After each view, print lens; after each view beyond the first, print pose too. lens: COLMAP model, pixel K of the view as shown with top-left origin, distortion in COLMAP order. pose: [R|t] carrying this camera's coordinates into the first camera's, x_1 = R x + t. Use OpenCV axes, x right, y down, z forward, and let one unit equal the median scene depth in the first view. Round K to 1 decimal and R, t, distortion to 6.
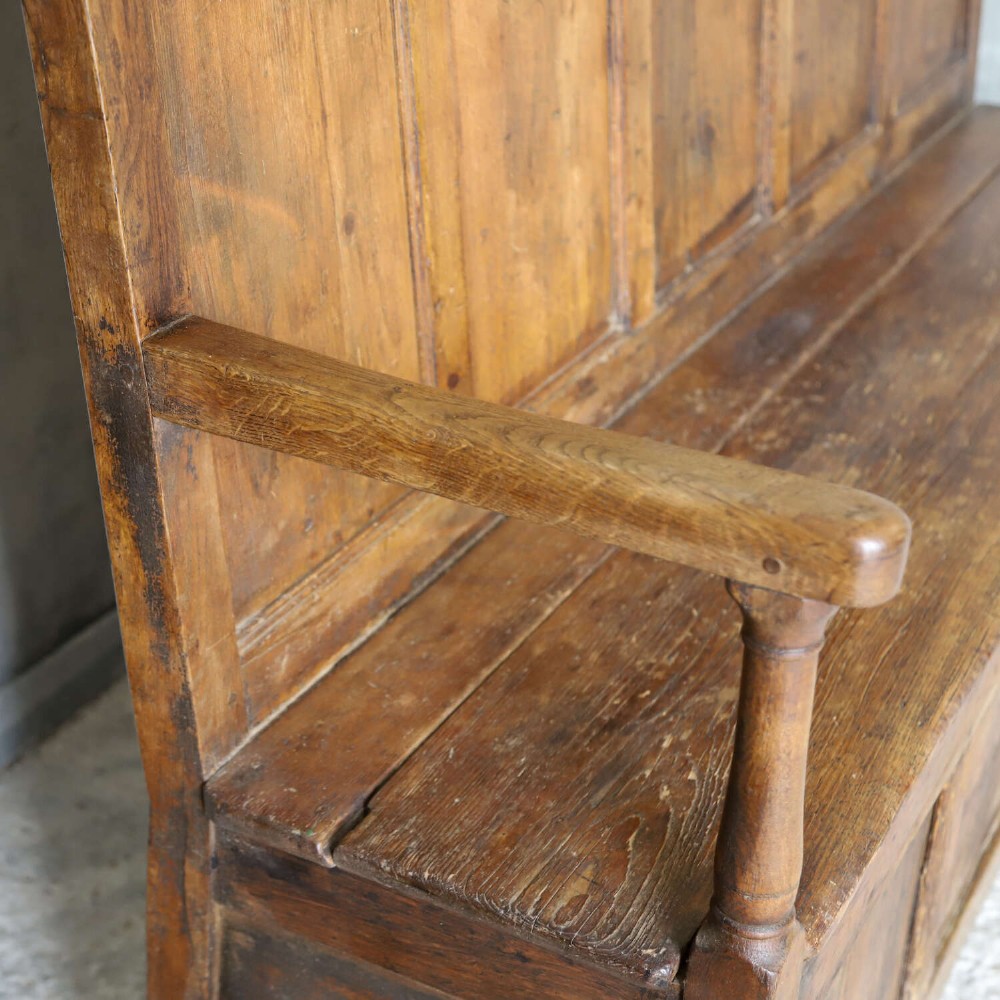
lens RADIAL K [[1848.1, 0, 404.3], [0, 1848.1, 505.8], [0, 0, 1]] dist [0.107980, 0.000000]
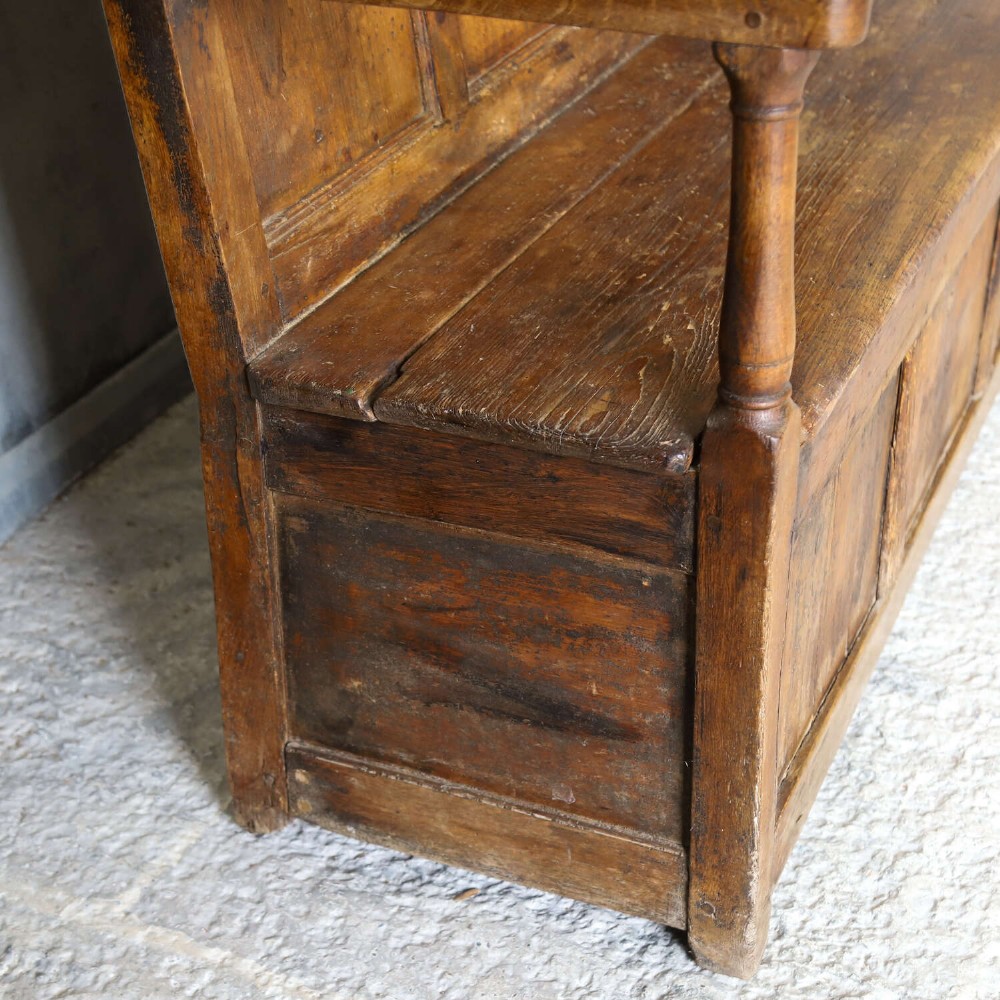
lens RADIAL K [[1696.4, 0, 555.6], [0, 1696.4, 597.8], [0, 0, 1]] dist [0.007309, 0.000000]
pose [[0.991889, -0.094313, 0.085213, -0.025061], [0.084658, 0.990256, 0.110575, 0.178629], [-0.094811, -0.102464, 0.990208, -0.010309]]
